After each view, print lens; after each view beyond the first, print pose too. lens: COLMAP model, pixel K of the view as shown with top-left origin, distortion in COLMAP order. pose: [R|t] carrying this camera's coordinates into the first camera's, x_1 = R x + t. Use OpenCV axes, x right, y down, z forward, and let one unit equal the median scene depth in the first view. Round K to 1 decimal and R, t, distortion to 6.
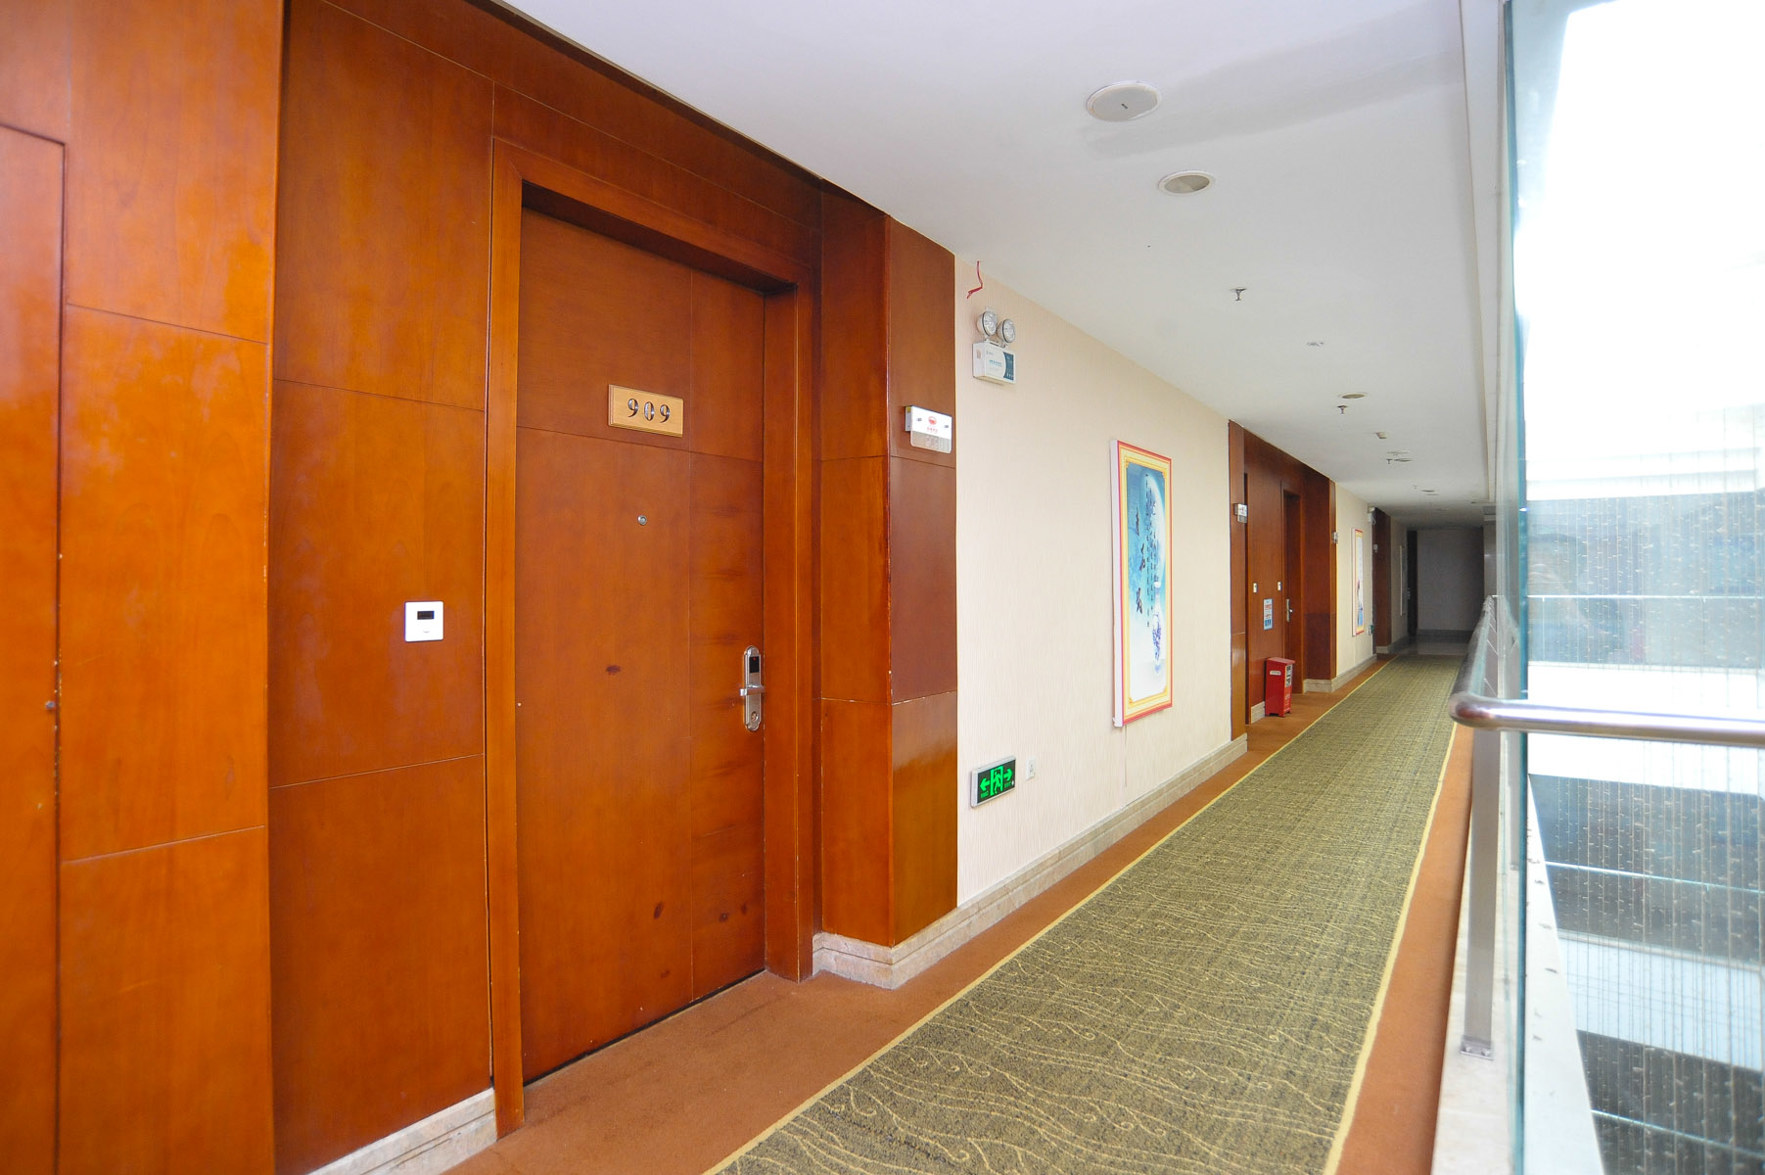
lens RADIAL K [[931.8, 0, 879.3], [0, 931.8, 570.0], [0, 0, 1]] dist [-0.108302, 0.053556]
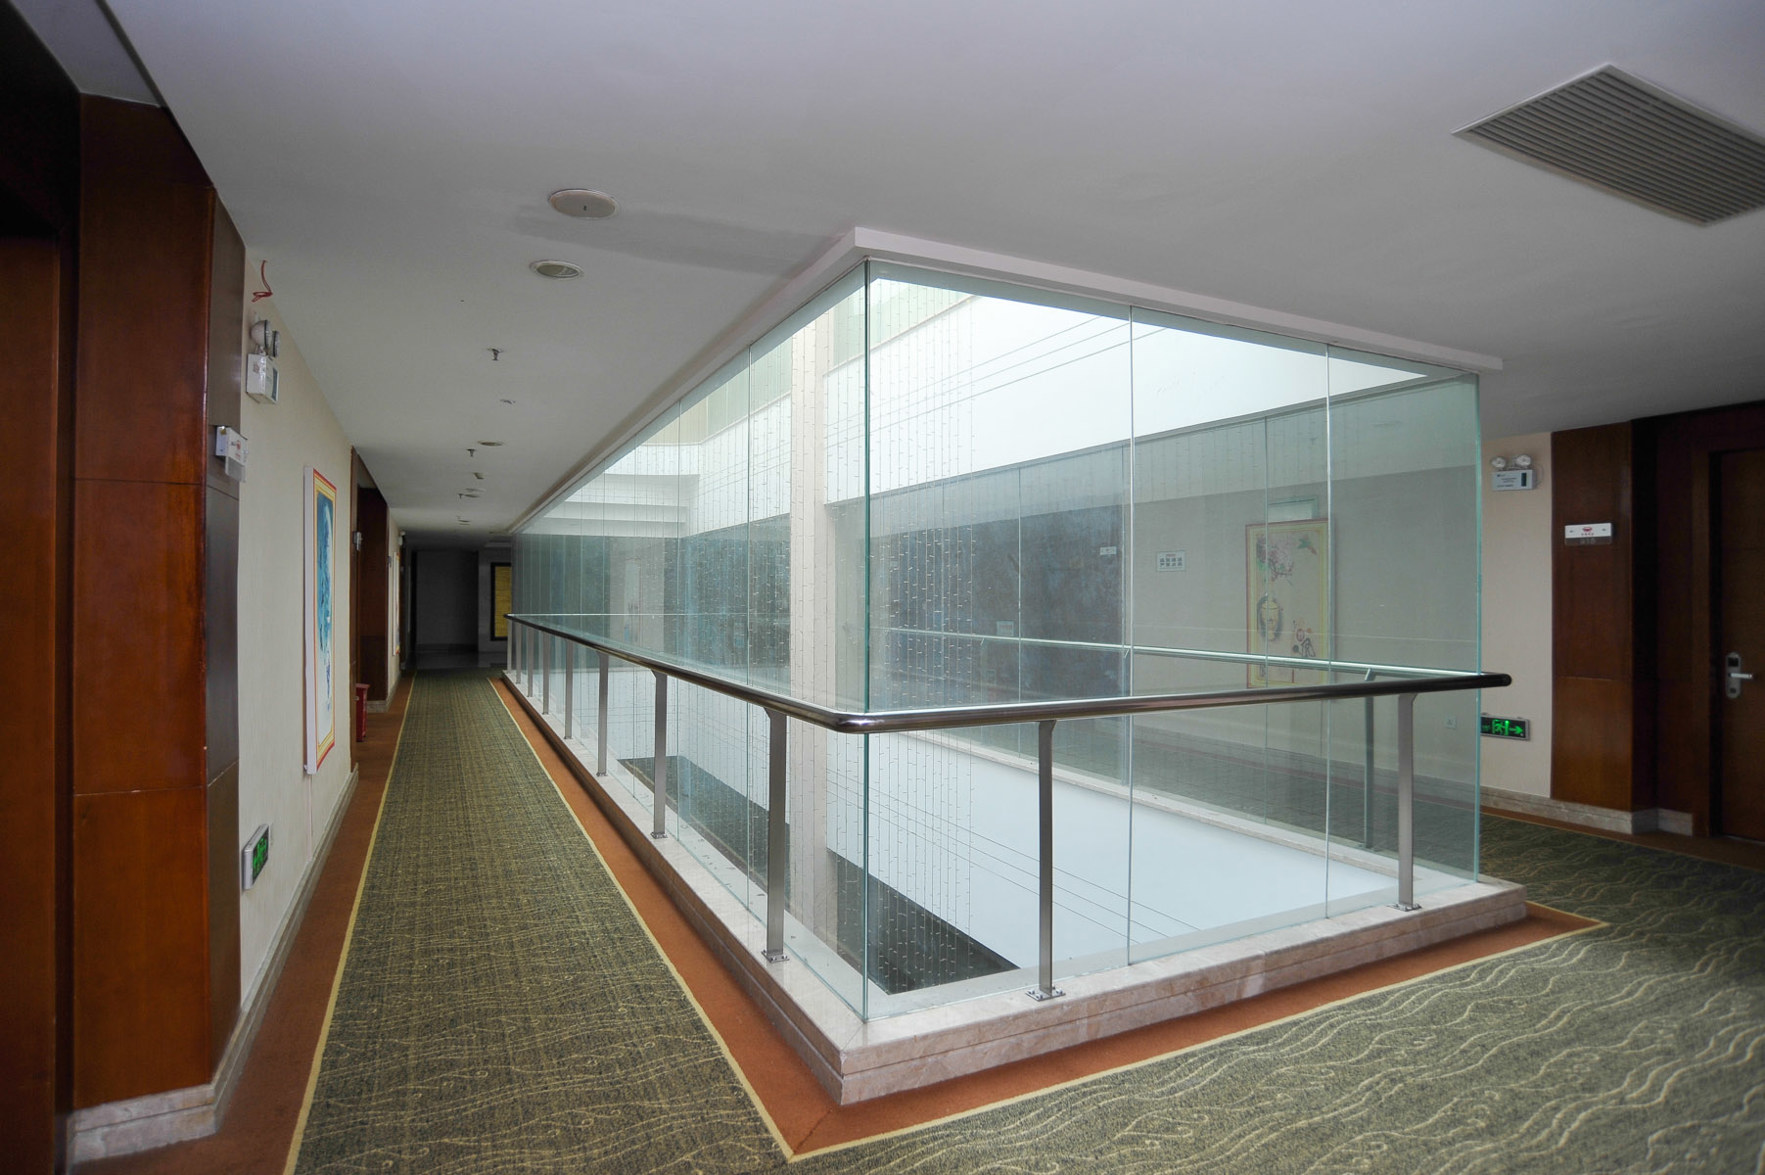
lens RADIAL K [[904.8, 0, 866.3], [0, 904.8, 592.0], [0, 0, 1]] dist [-0.099260, 0.042307]
pose [[0.504874, 0.004392, 0.863182, -0.341019], [-0.011466, 0.999933, 0.001619, -0.035124], [-0.863117, -0.010714, 0.504891, 0.105741]]
